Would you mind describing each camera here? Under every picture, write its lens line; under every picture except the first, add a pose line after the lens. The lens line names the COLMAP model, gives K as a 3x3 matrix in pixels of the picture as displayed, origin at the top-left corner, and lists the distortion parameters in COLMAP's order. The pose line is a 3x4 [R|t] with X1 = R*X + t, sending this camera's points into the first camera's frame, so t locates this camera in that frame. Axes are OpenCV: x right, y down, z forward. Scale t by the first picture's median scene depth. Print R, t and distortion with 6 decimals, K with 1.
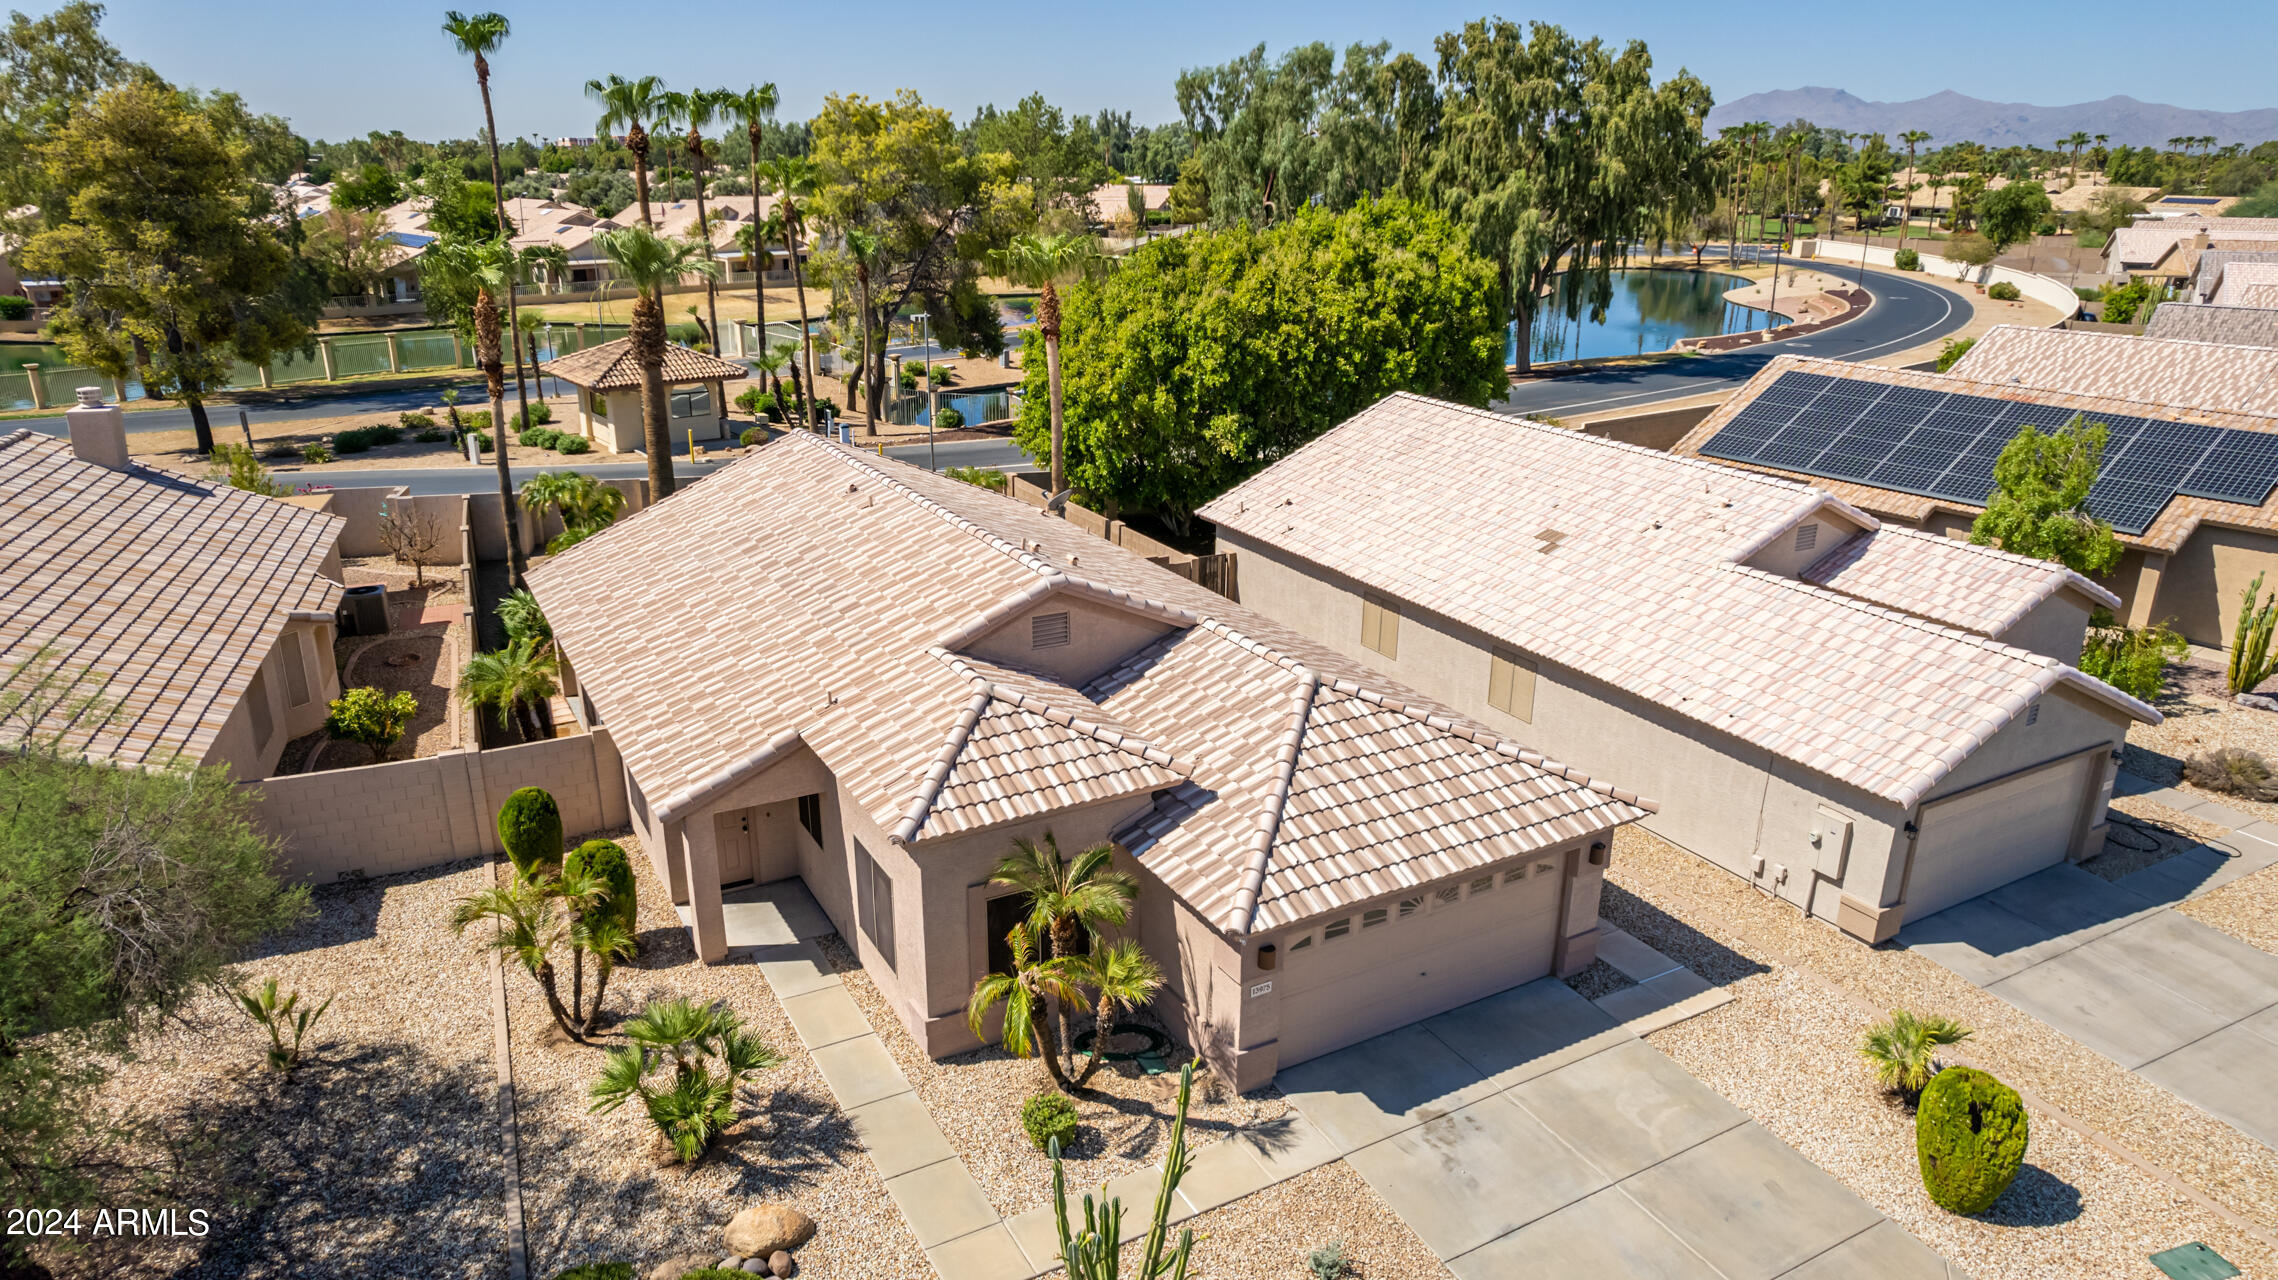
lens RADIAL K [[1447.5, 0, 1139.1], [0, 1447.5, 666.4], [0, 0, 1]] dist [-0.072857, 0.069949]
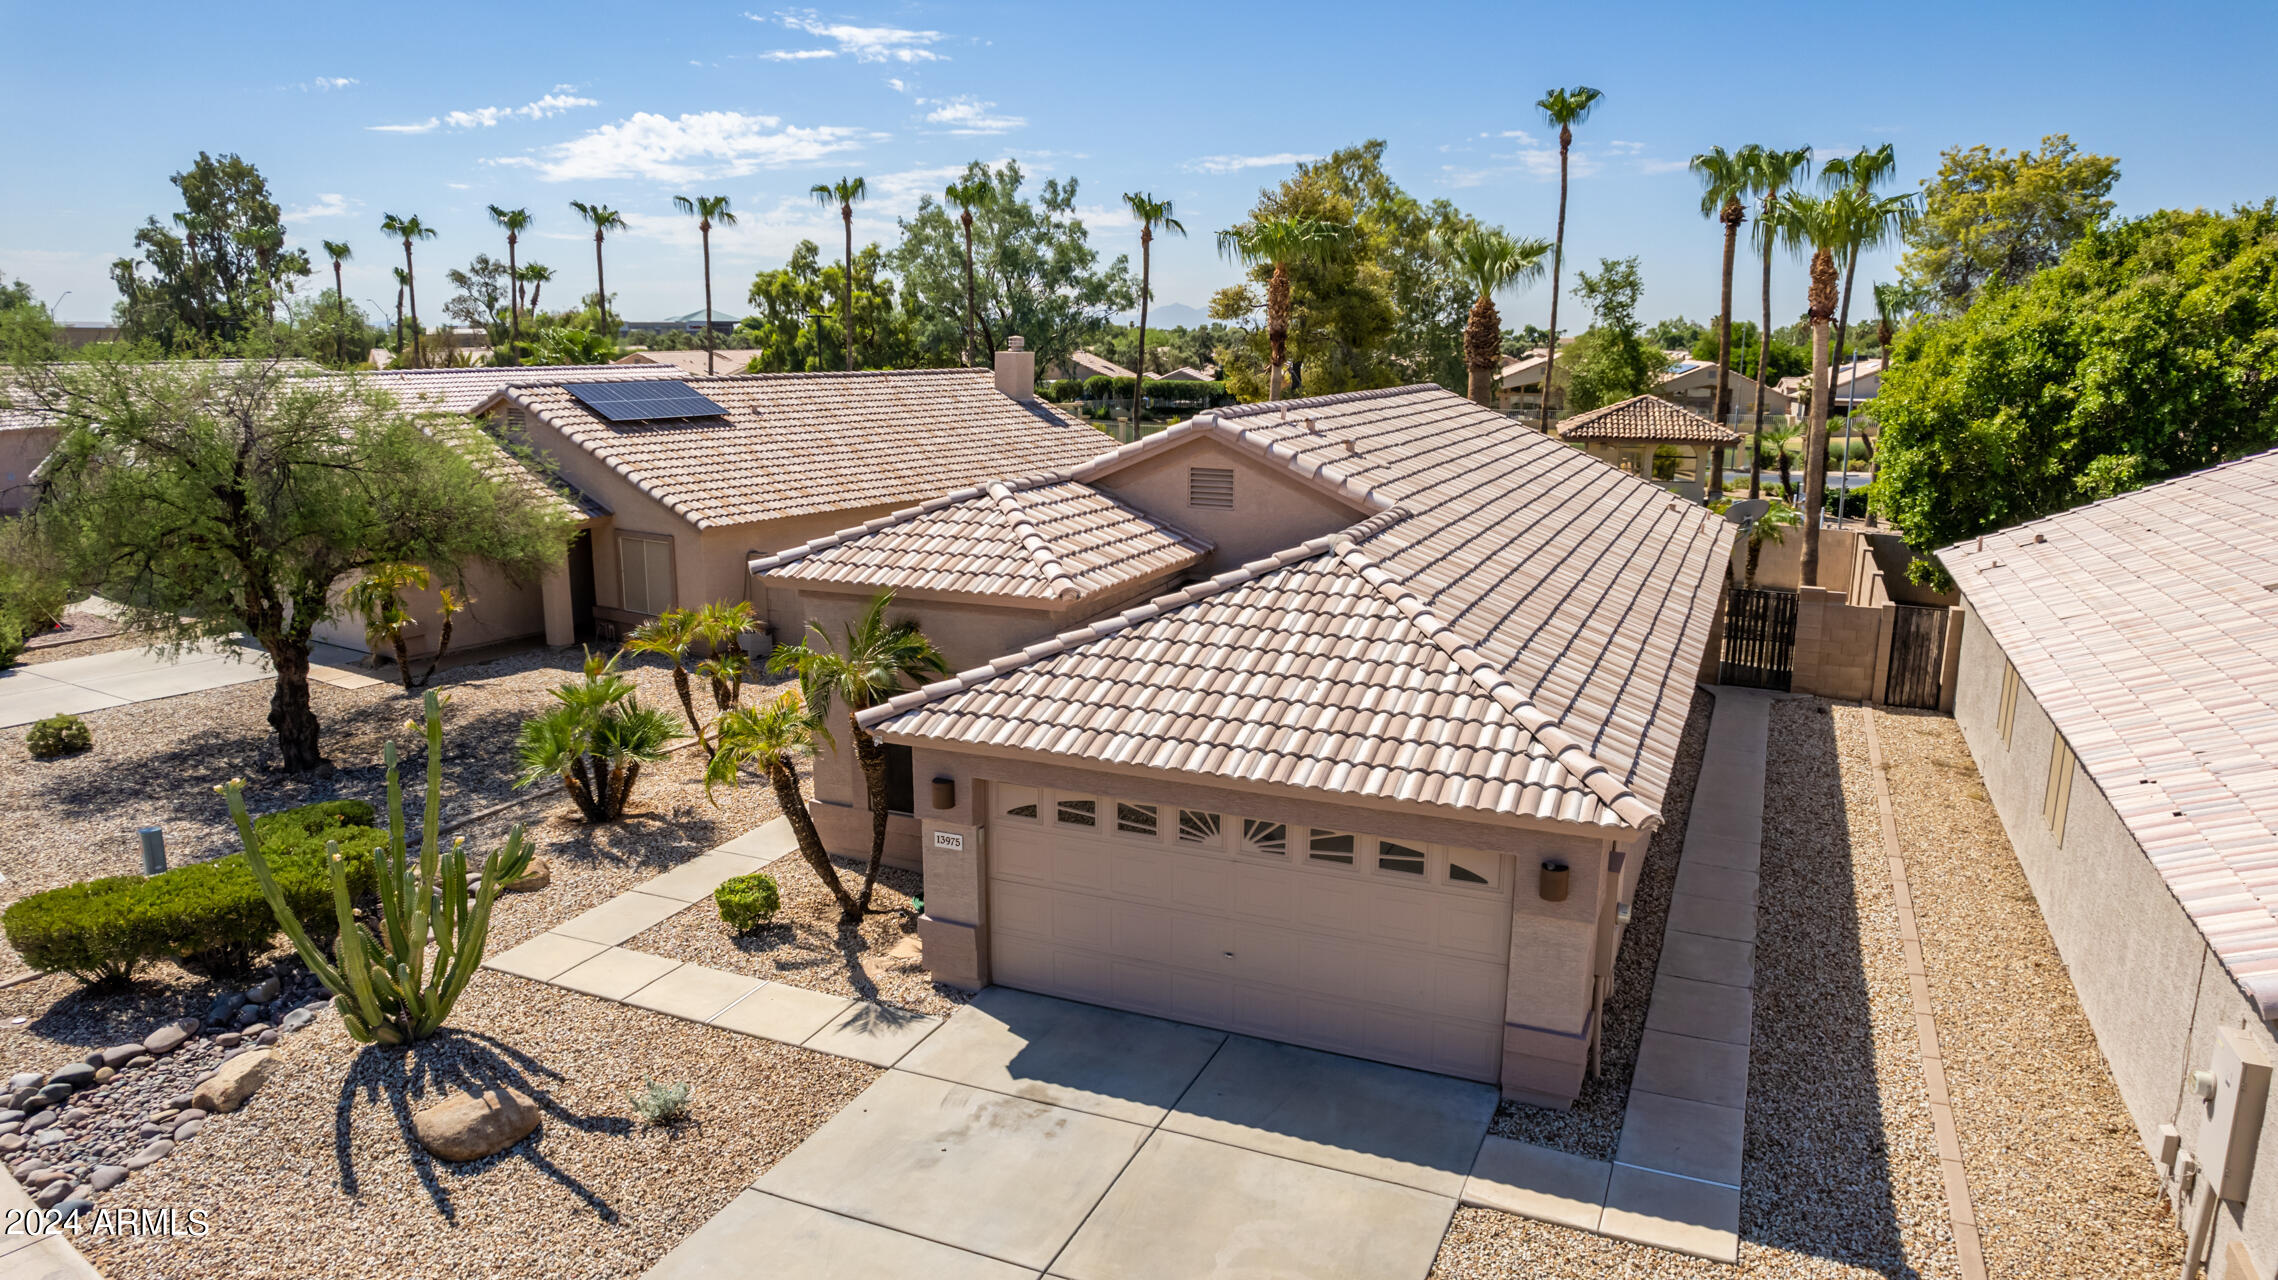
lens RADIAL K [[1459.4, 0, 1141.8], [0, 1459.4, 650.7], [0, 0, 1]] dist [-0.076633, 0.068790]
pose [[0.602389, 0.165622, -0.780831, 0.325691], [-0.273658, 0.961801, -0.007112, 0.045869], [0.749826, 0.217964, 0.624702, 0.252088]]
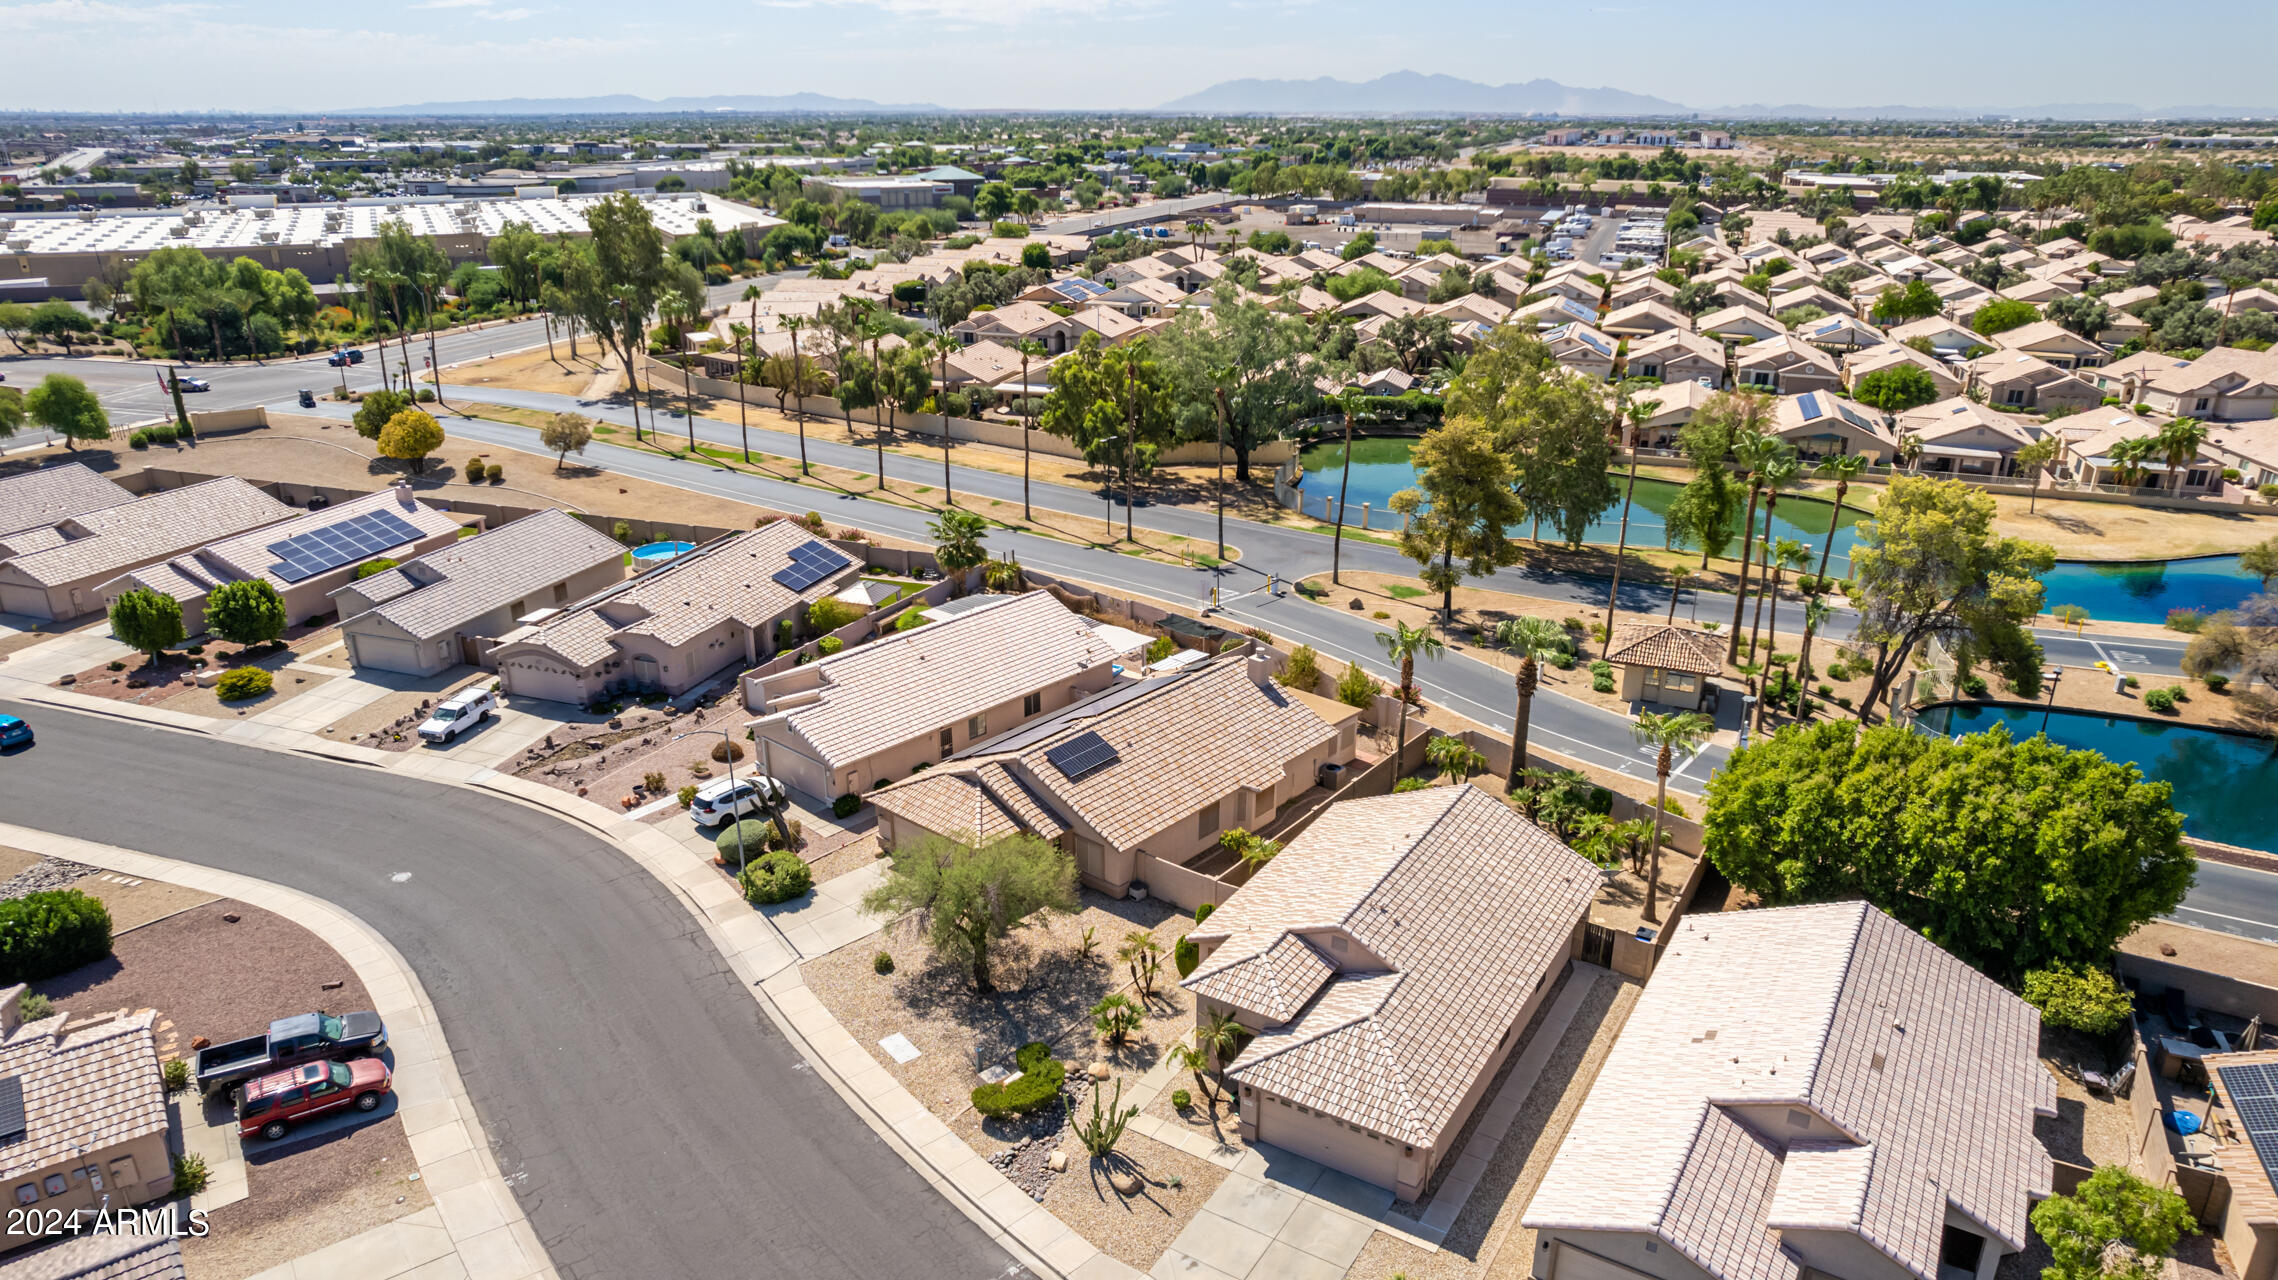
lens RADIAL K [[1447.5, 0, 1139.1], [0, 1447.5, 666.4], [0, 0, 1]] dist [-0.072857, 0.069949]
pose [[0.478919, 0.310842, -0.820983, 0.842775], [-0.293758, 0.938043, 0.183799, -0.421616], [0.827250, 0.153146, 0.540559, -0.315853]]
